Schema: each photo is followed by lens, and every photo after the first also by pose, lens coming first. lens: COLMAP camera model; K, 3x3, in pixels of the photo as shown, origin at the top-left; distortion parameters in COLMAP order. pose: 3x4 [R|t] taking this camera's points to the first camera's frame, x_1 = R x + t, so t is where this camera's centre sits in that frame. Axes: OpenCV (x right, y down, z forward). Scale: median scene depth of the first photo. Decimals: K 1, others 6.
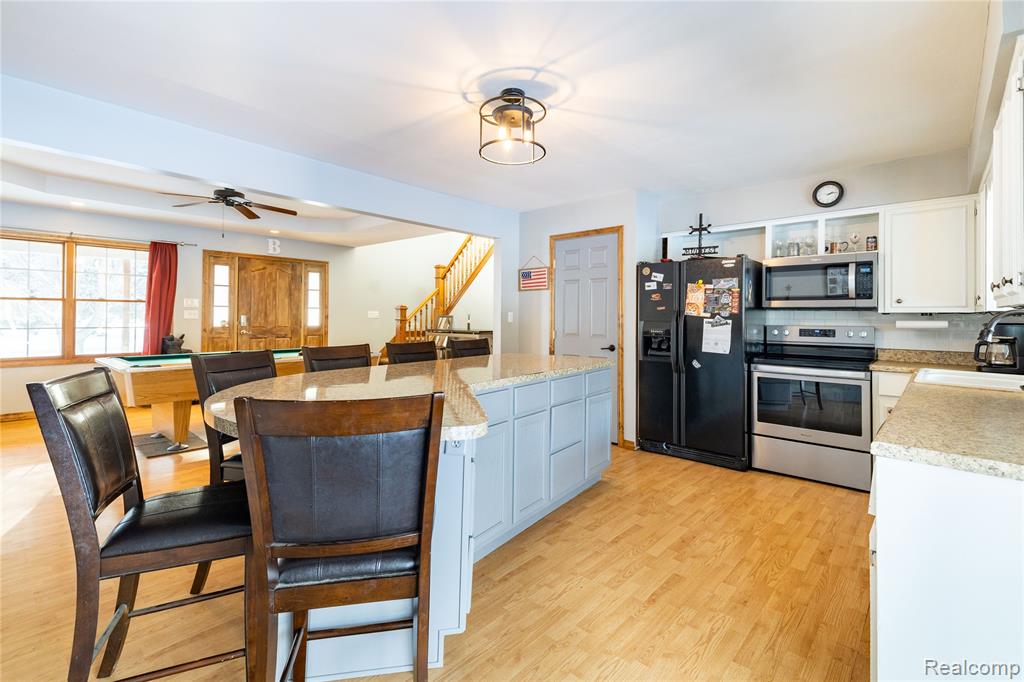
lens RADIAL K [[461.3, 0, 511.8], [0, 461.3, 313.4], [0, 0, 1]] dist [0.058206, -0.019799]
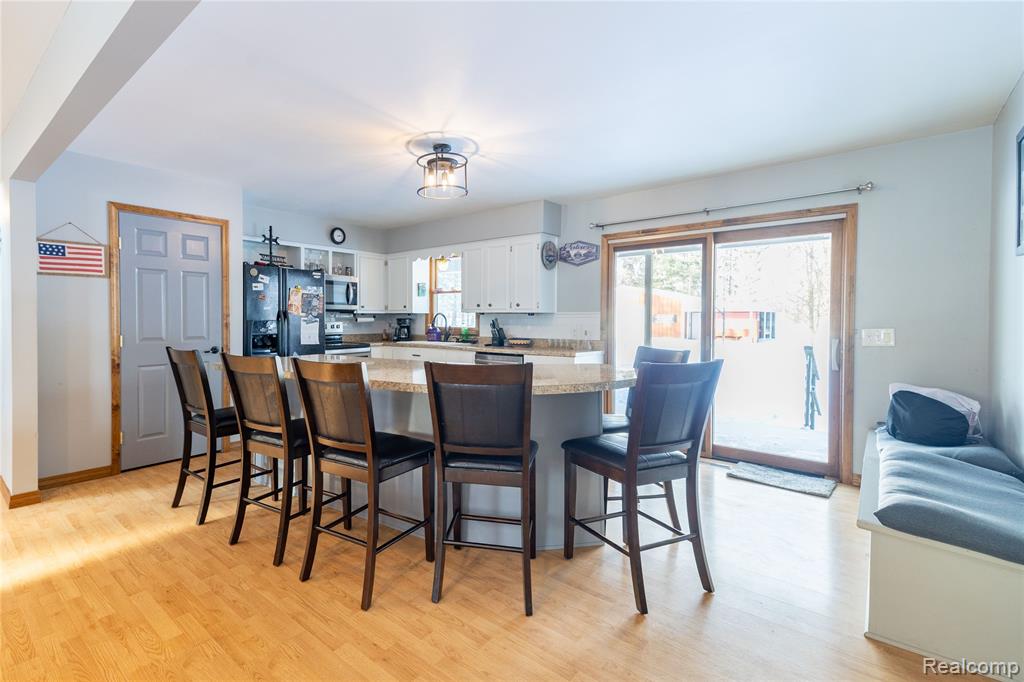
lens RADIAL K [[470.0, 0, 447.4], [0, 470.0, 325.7], [0, 0, 1]] dist [0.044163, -0.012377]
pose [[-0.003799, -0.025081, 0.999678, -0.748978], [-0.009804, 0.999638, 0.025043, -0.002045], [-0.999945, -0.009705, -0.004044, 0.552626]]
